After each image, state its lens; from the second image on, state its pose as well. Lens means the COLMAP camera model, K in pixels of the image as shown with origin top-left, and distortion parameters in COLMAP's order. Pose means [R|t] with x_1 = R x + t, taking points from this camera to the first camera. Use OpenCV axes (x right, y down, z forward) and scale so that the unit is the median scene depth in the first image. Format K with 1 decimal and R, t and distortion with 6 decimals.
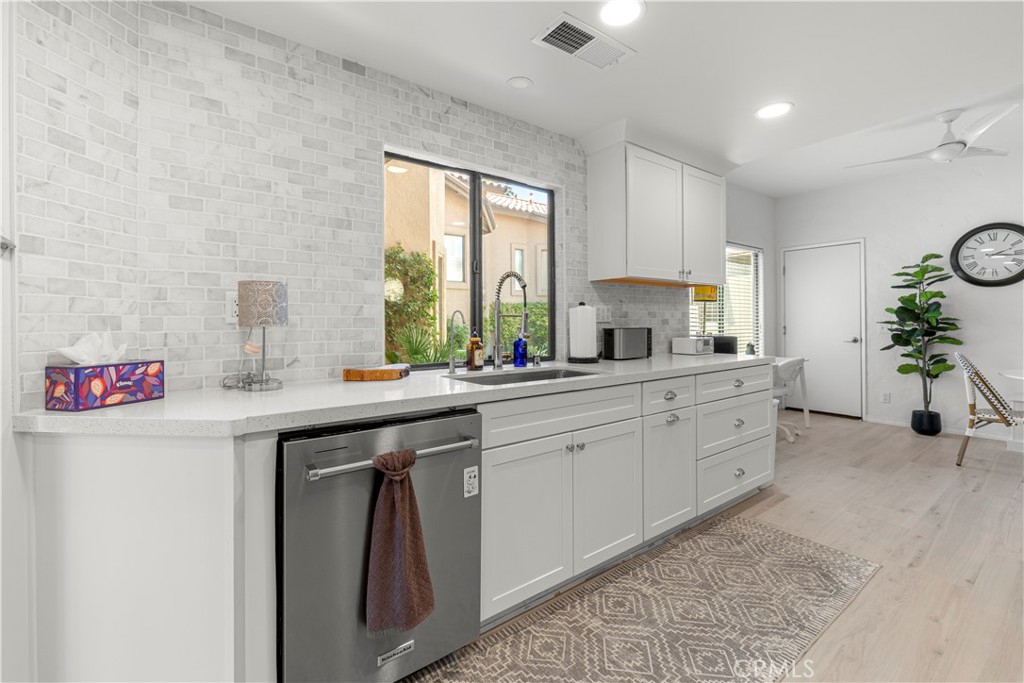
lens RADIAL K [[440.6, 0, 526.3], [0, 440.6, 319.8], [0, 0, 1]] dist [0.000063, -0.000541]
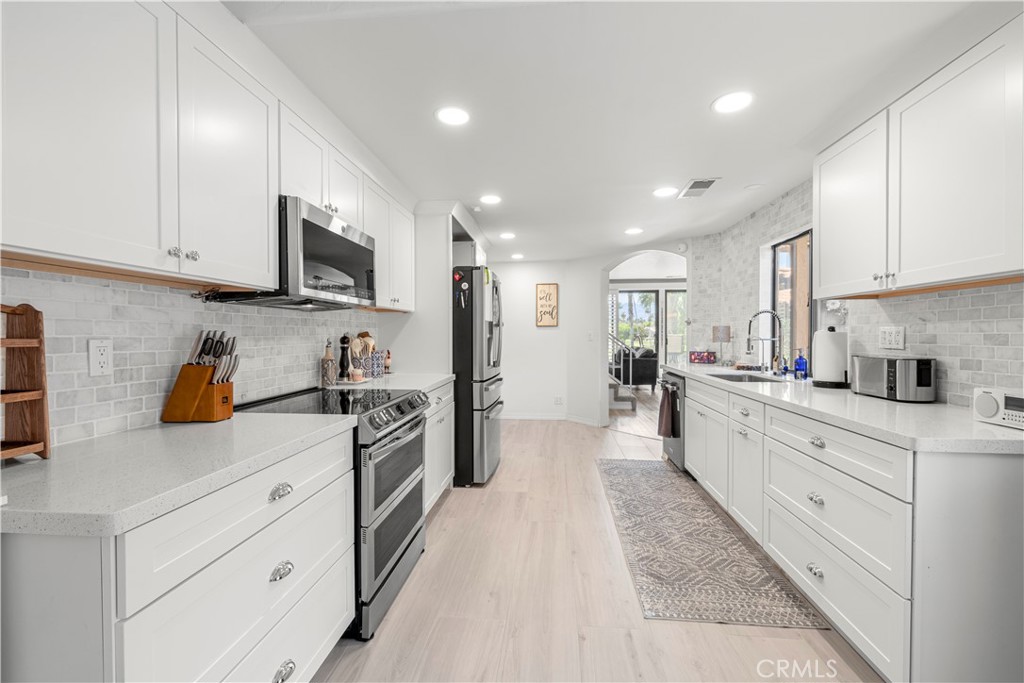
lens RADIAL K [[440.6, 0, 510.6], [0, 440.6, 338.8], [0, 0, 1]] dist [0.000063, -0.000541]
pose [[-0.689986, 0.013768, -0.723692, 1.853323], [0.008042, 0.999903, 0.011355, -0.039809], [0.723778, 0.002015, -0.690030, 1.599566]]
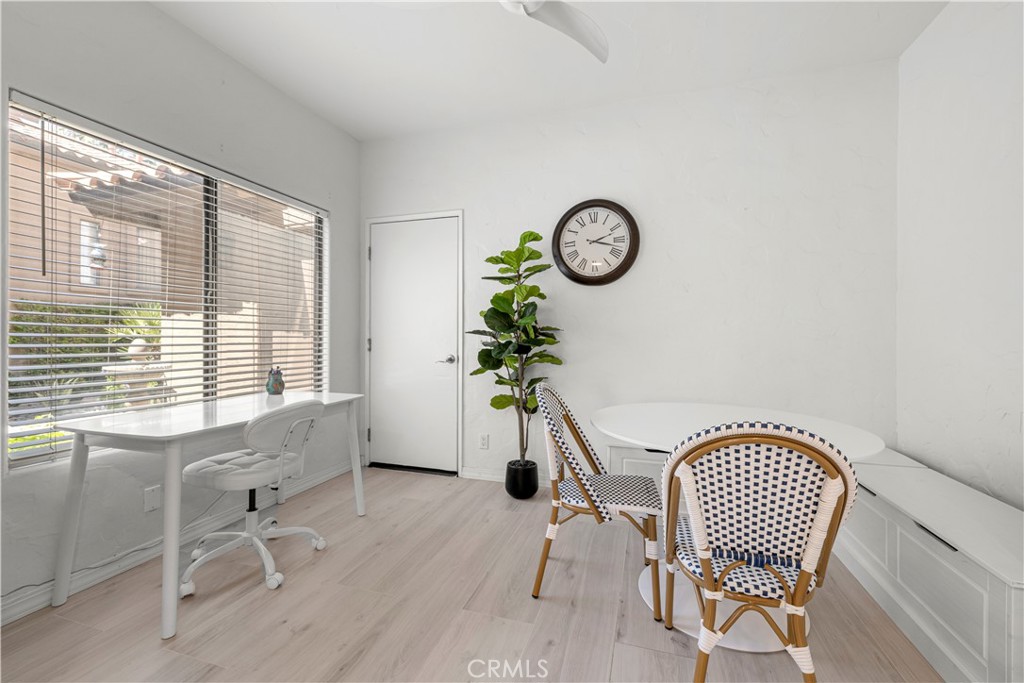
lens RADIAL K [[440.6, 0, 515.9], [0, 440.6, 337.5], [0, 0, 1]] dist [0.000063, -0.000541]
pose [[0.816284, 0.005307, 0.577627, 0.501643], [-0.009745, 0.999942, 0.004585, 0.010082], [-0.577569, -0.009372, 0.816288, 0.446661]]
